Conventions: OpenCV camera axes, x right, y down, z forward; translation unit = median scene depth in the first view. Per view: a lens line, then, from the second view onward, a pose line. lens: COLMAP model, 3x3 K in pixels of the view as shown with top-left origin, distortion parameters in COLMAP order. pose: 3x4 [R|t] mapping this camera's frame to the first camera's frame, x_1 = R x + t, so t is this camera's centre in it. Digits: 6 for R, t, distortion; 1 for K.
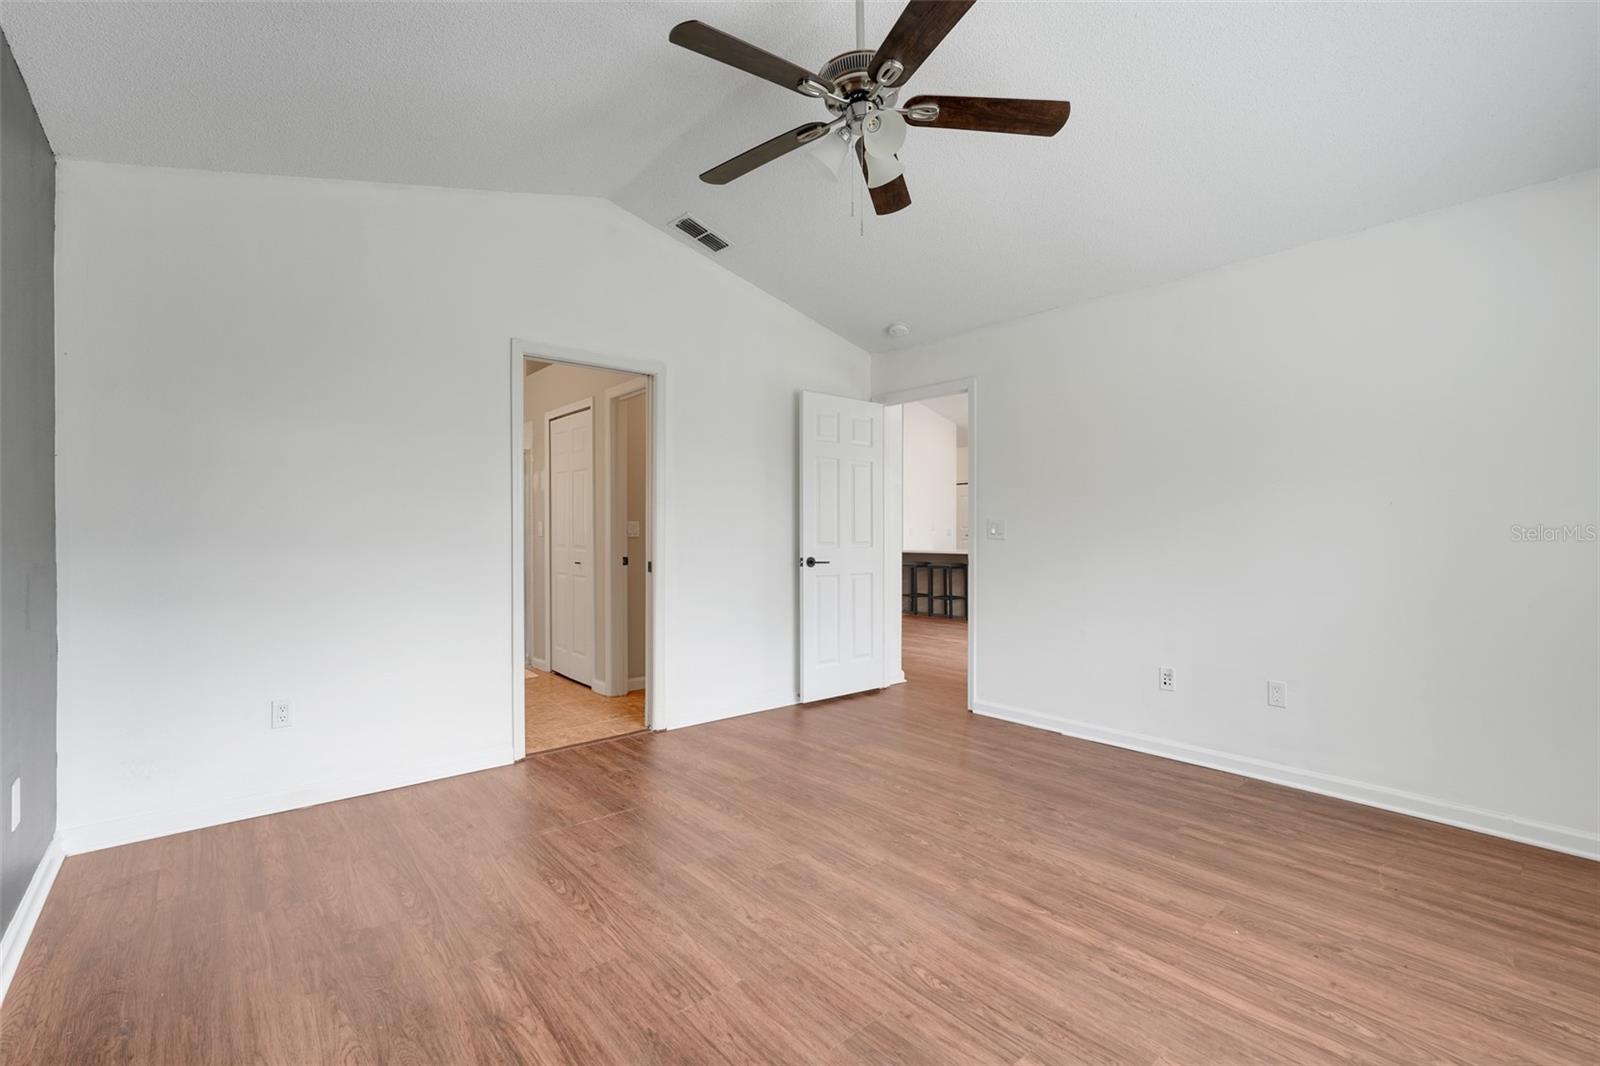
lens RADIAL K [[698.4, 0, 800.0], [0, 698.4, 533.4], [0, 0, 1]] dist [-0.010653, 0.005475]
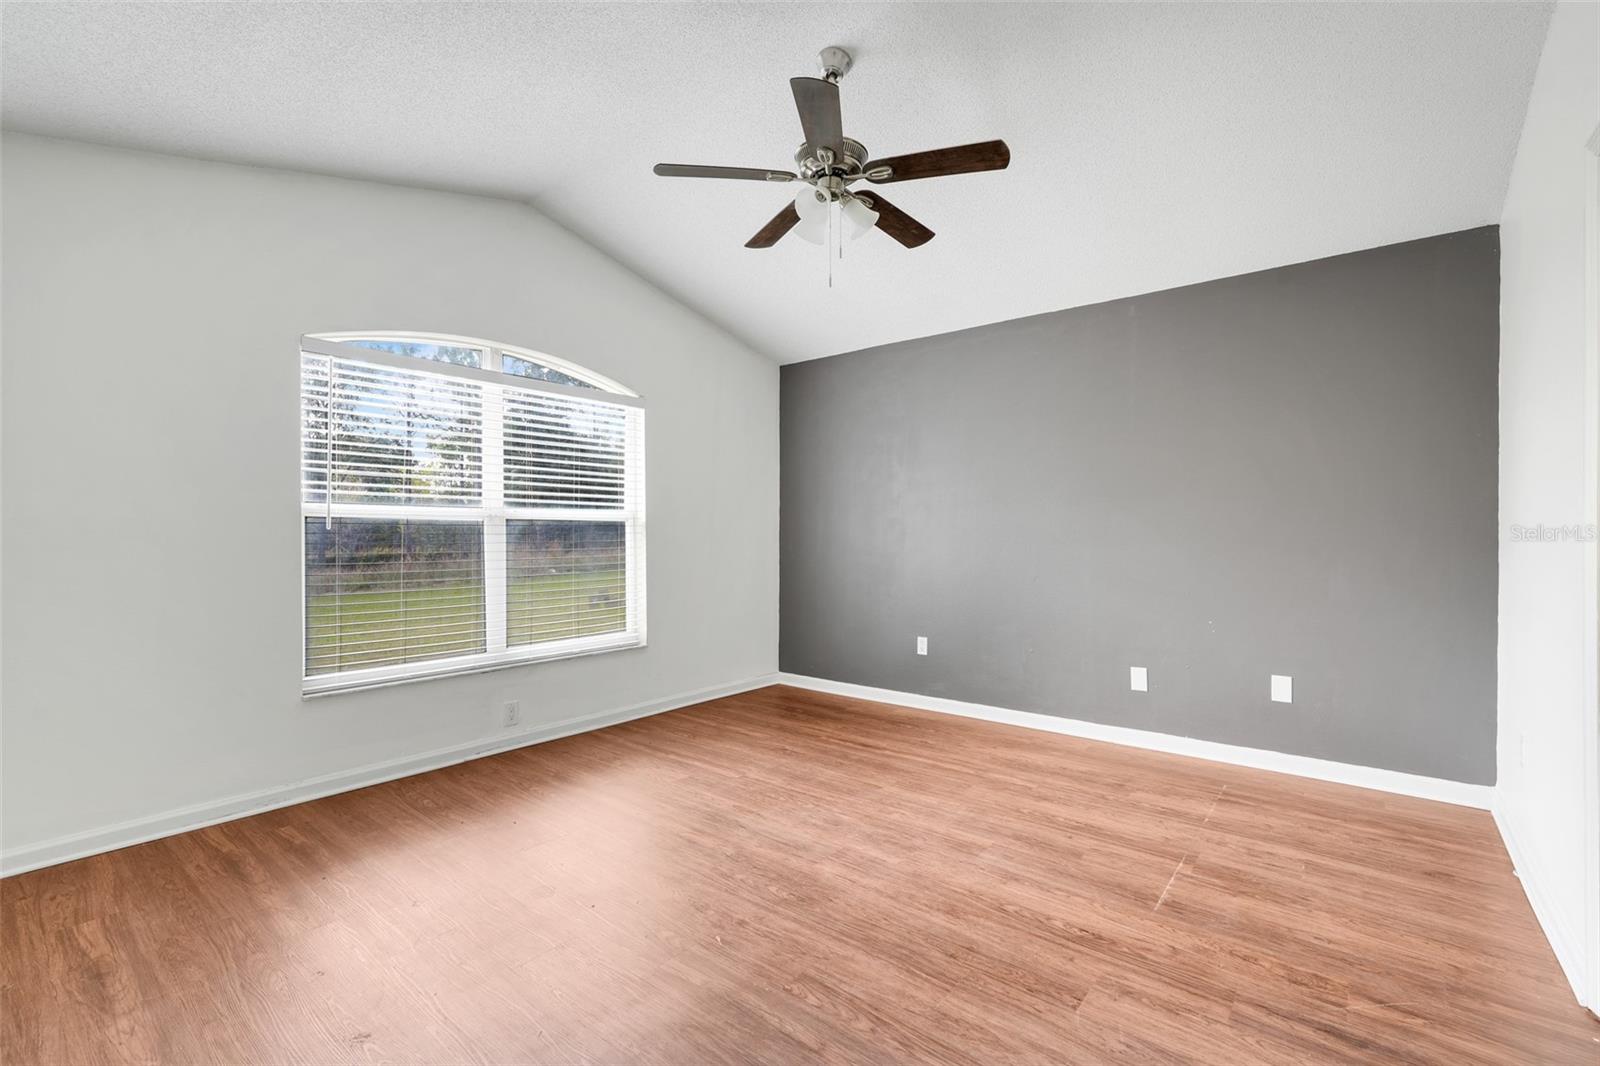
lens RADIAL K [[698.4, 0, 800.2], [0, 698.4, 535.1], [0, 0, 1]] dist [-0.010653, 0.005475]
pose [[-0.984476, -0.004733, -0.175454, 0.335822], [-0.004856, 0.999988, 0.000272, -0.001540], [0.175451, 0.001120, -0.984488, 2.090790]]
